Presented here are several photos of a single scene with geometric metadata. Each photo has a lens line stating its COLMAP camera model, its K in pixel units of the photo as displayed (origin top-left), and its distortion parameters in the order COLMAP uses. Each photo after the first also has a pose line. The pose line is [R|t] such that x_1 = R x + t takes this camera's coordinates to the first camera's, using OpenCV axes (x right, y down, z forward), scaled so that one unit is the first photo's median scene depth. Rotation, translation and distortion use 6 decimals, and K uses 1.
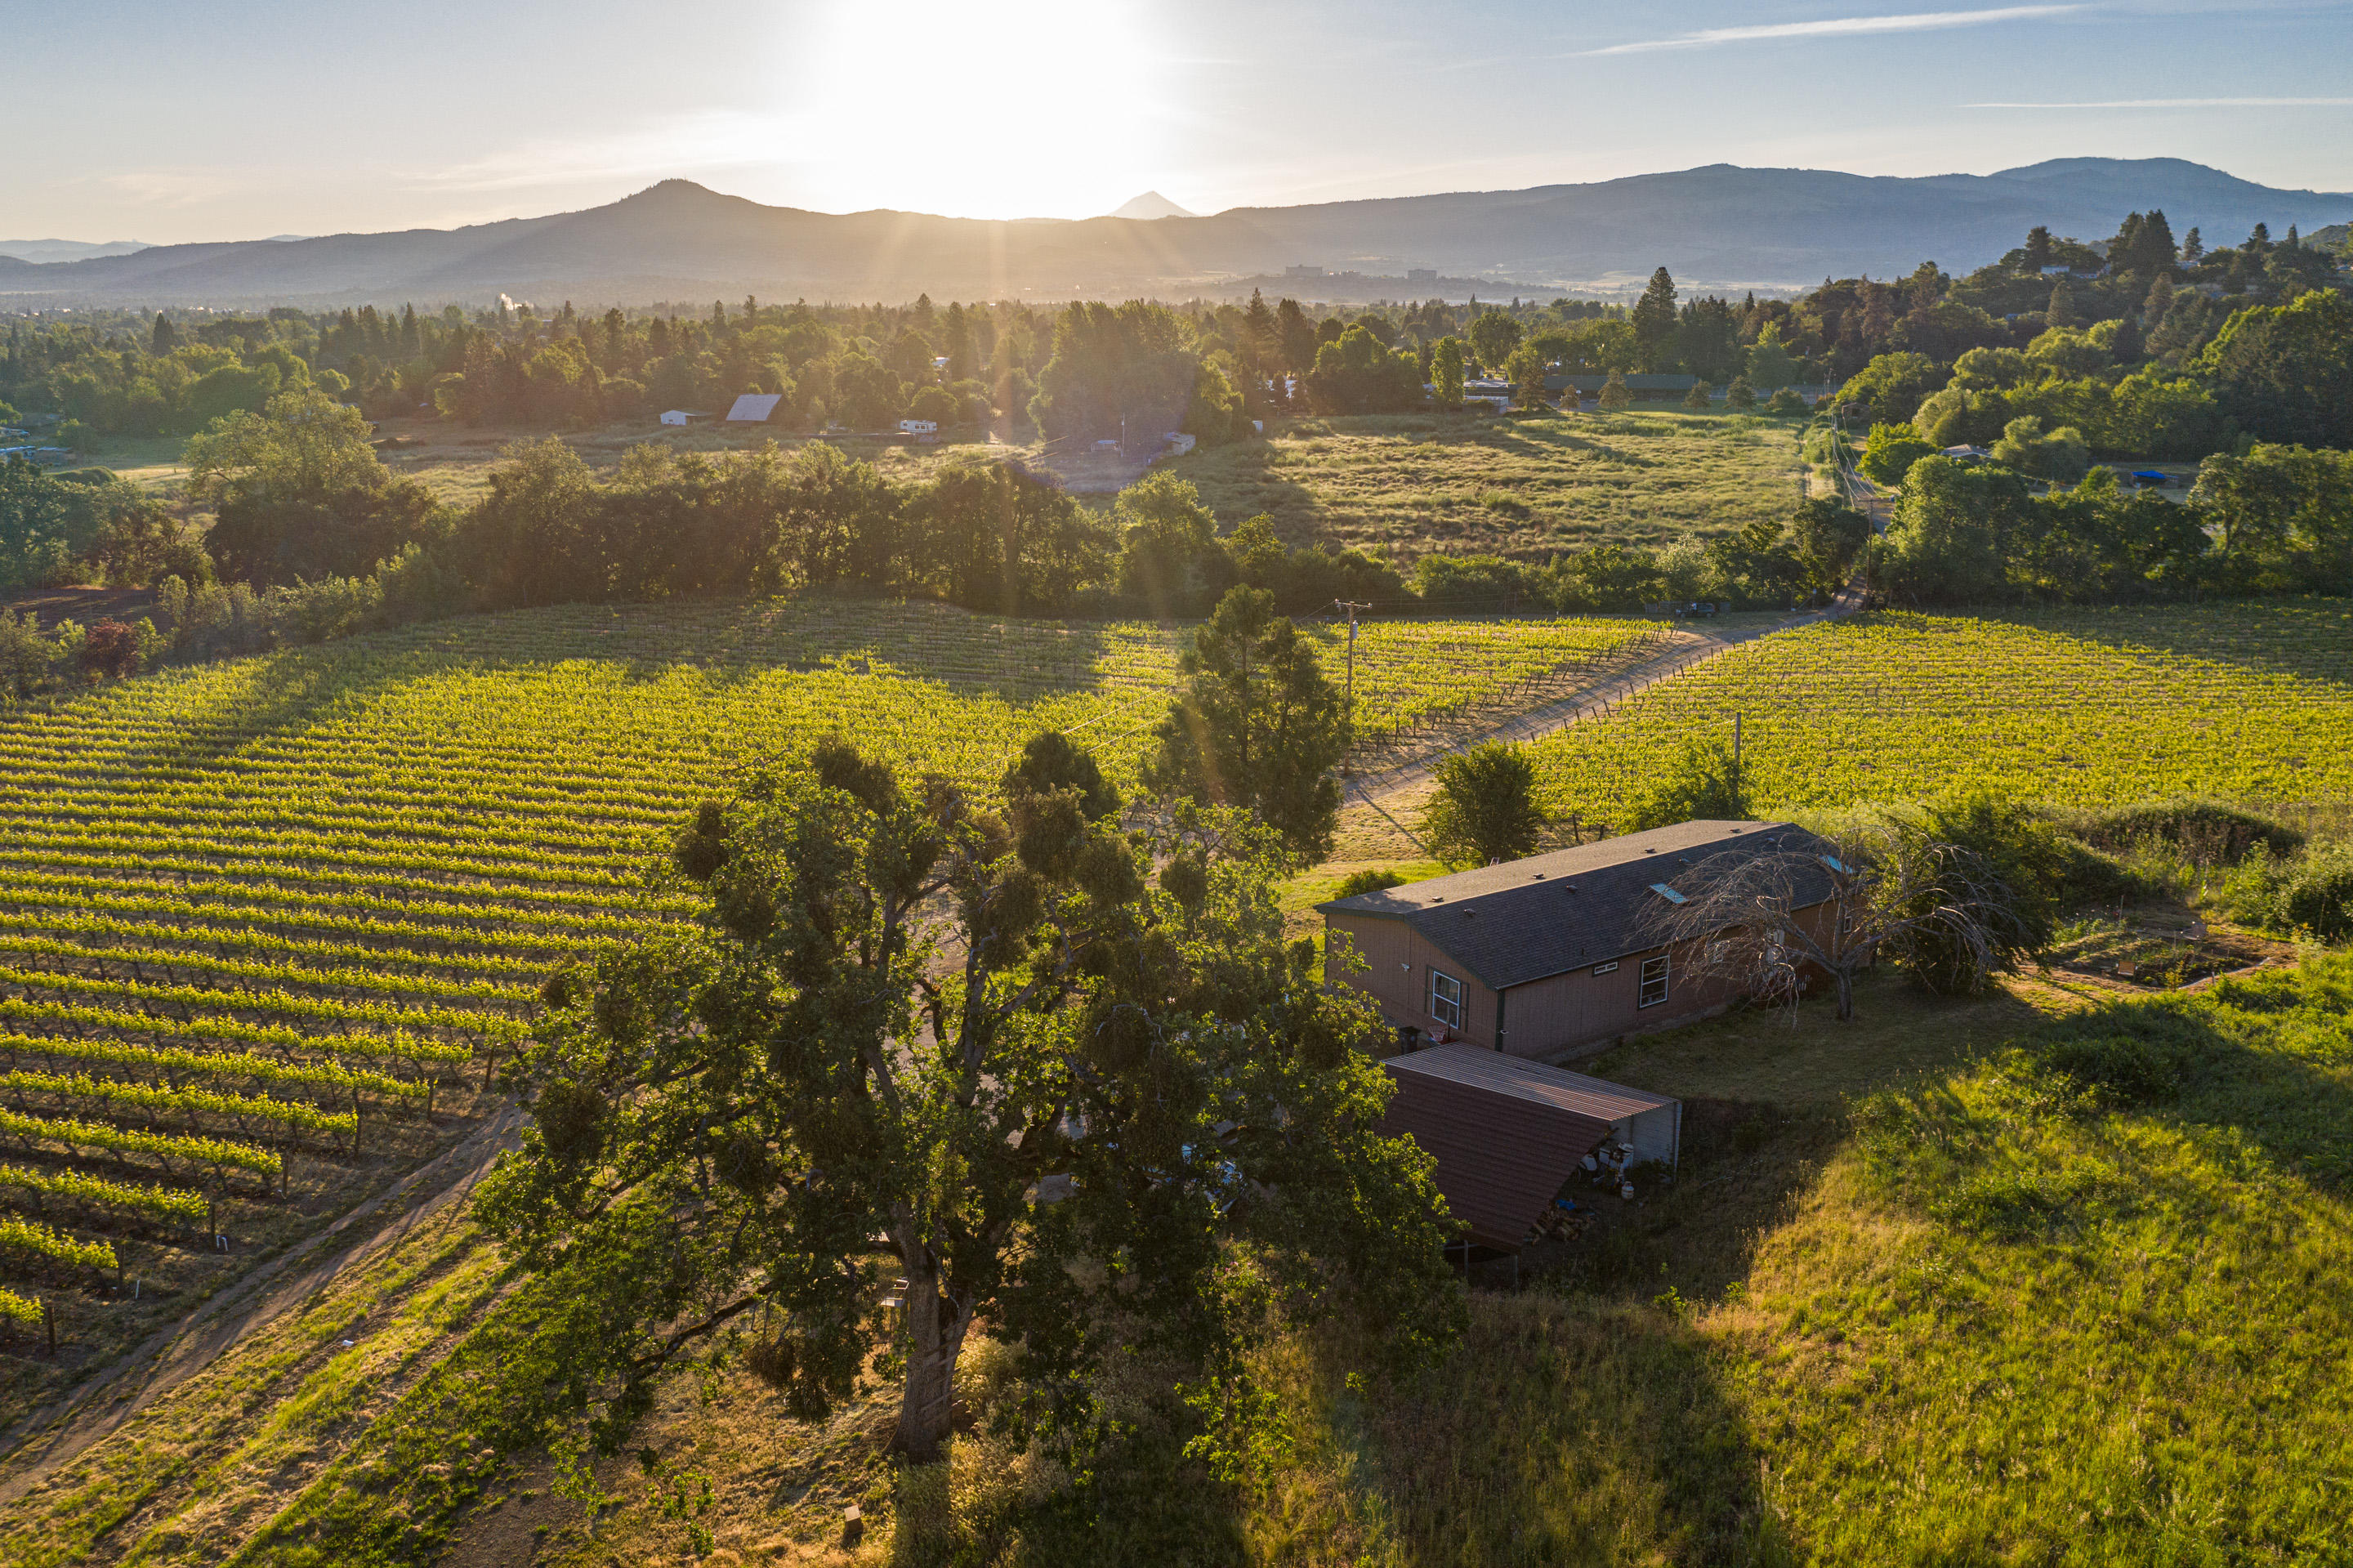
lens RADIAL K [[1844.6, 0, 1171.2], [0, 1844.6, 779.5], [0, 0, 1]] dist [-0.004841, -0.005013]
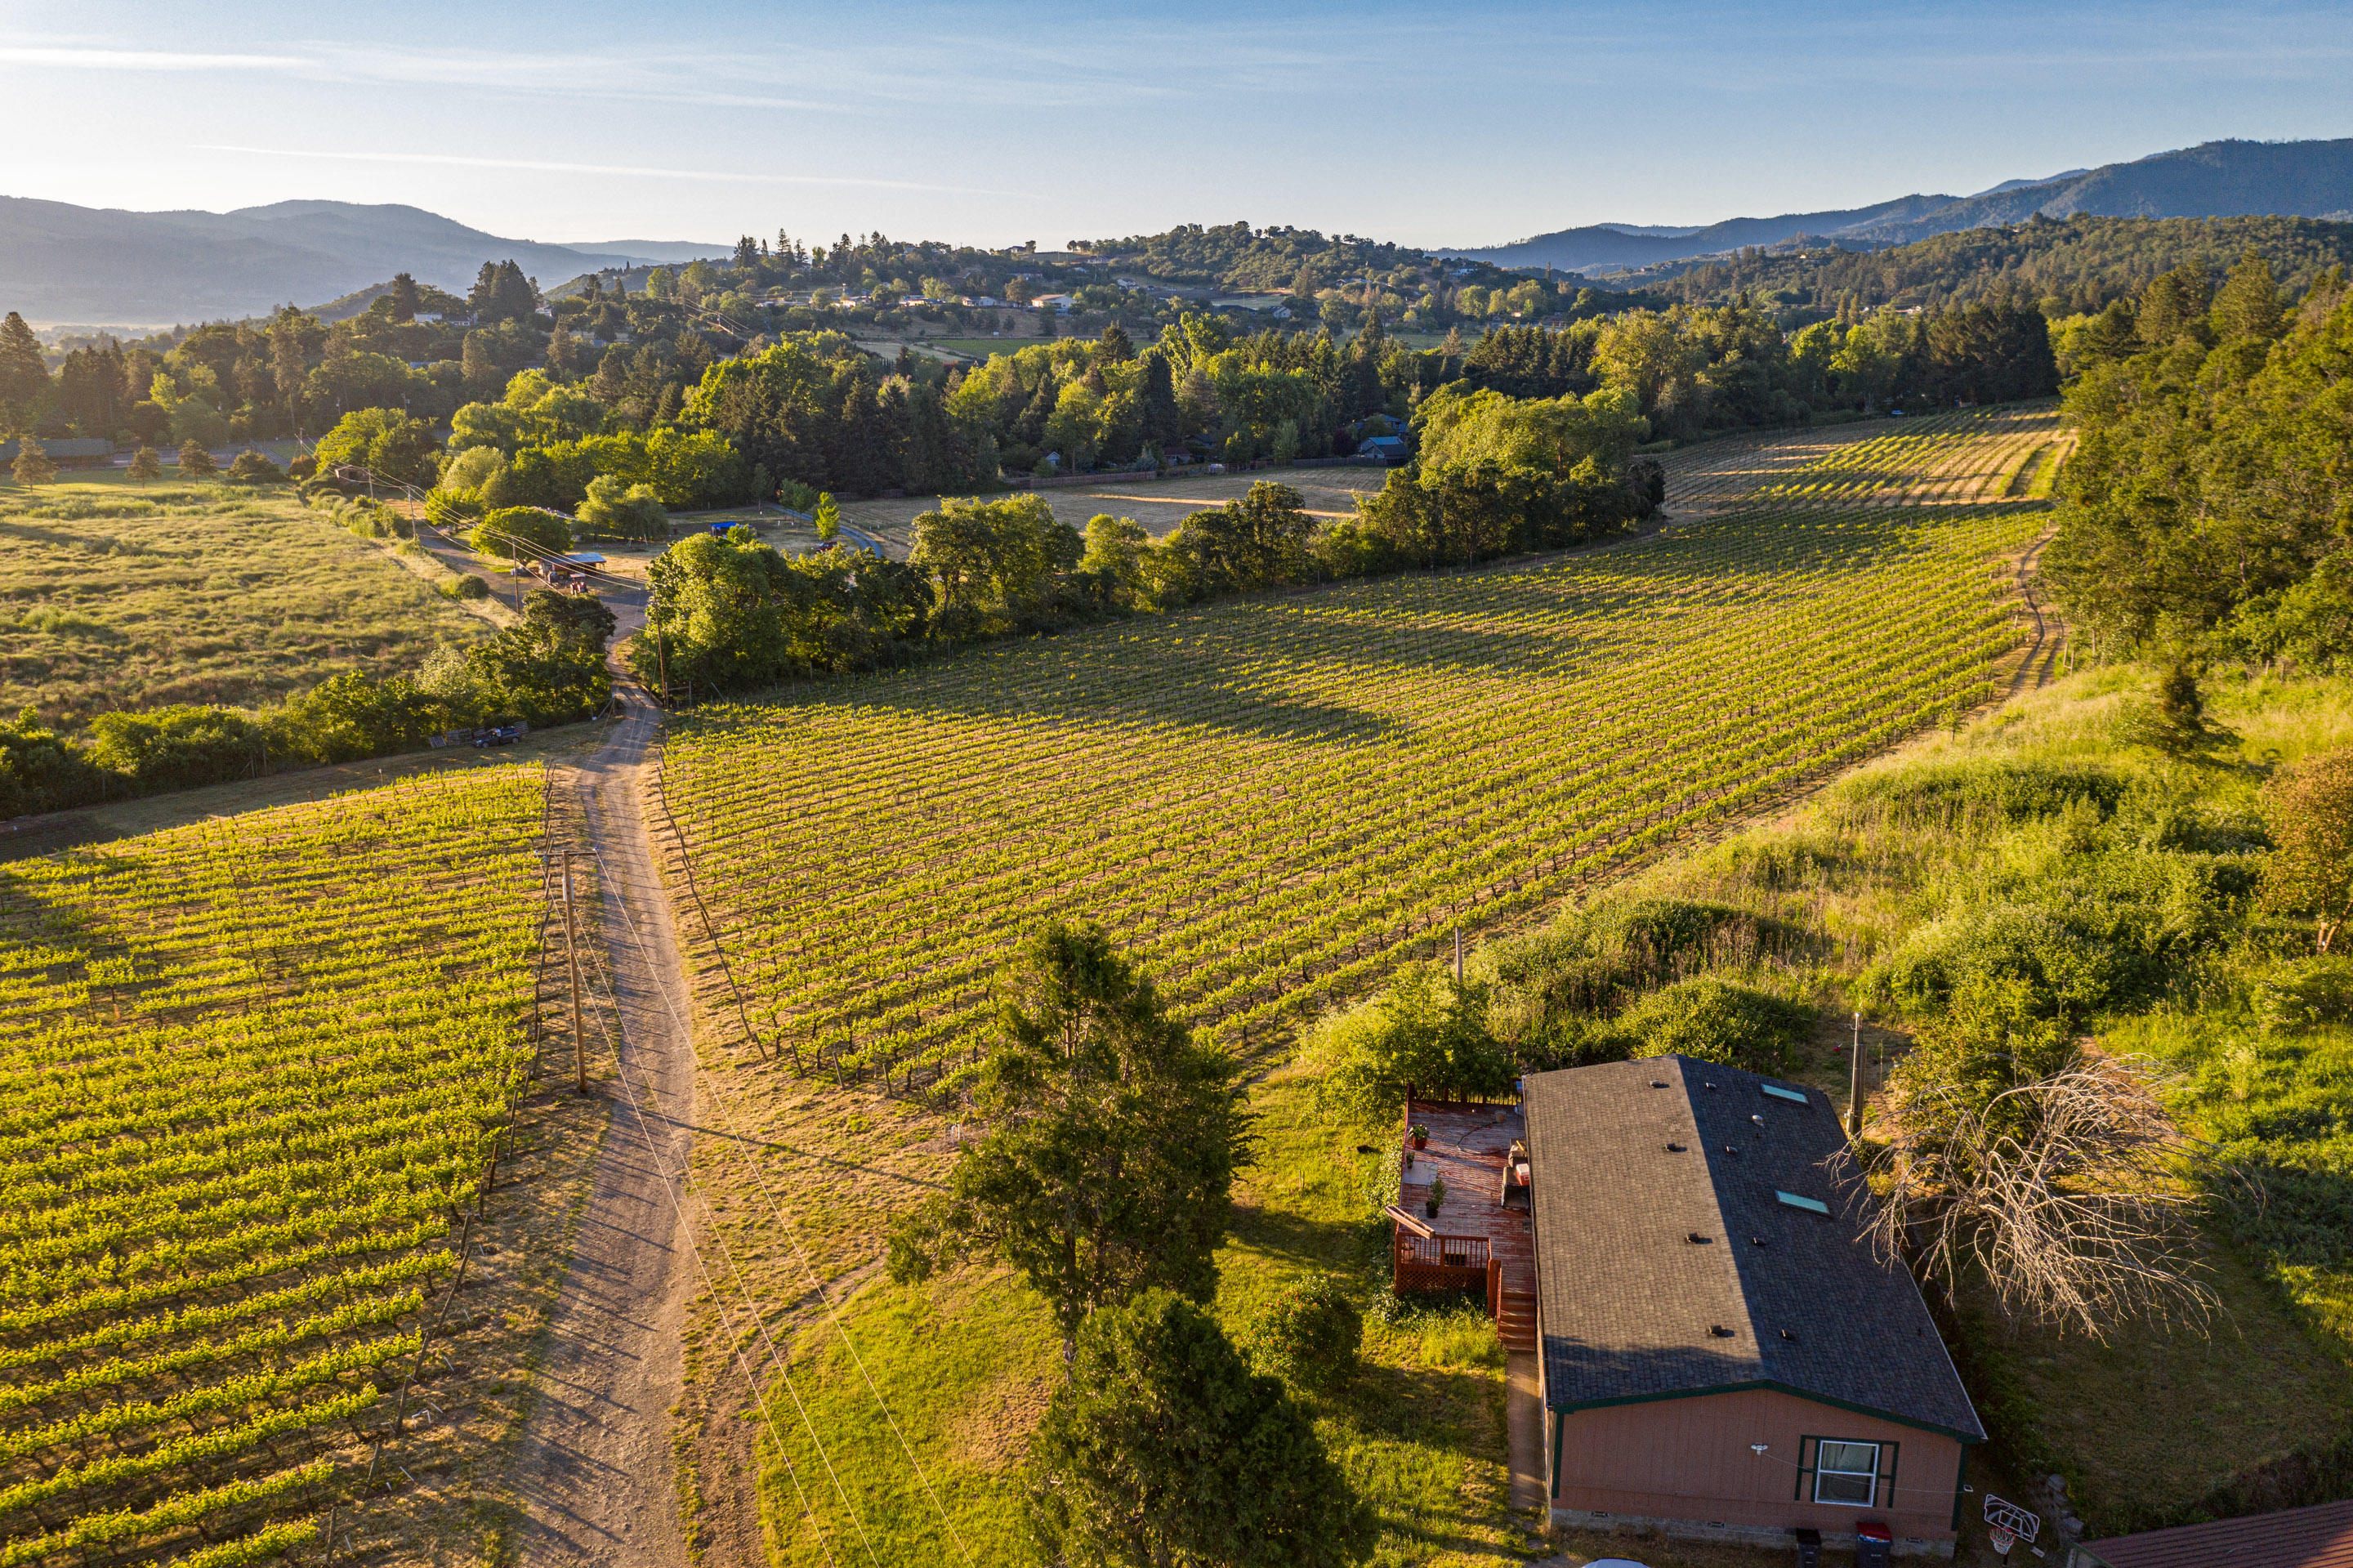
lens RADIAL K [[1859.4, 0, 1171.8], [0, 1859.4, 770.3], [0, 0, 1]] dist [-0.006745, -0.006258]
pose [[0.652651, -0.168011, 0.738796, -0.079443], [0.187716, 0.980559, 0.057163, -0.037534], [-0.734037, 0.101376, 0.671500, 0.114494]]
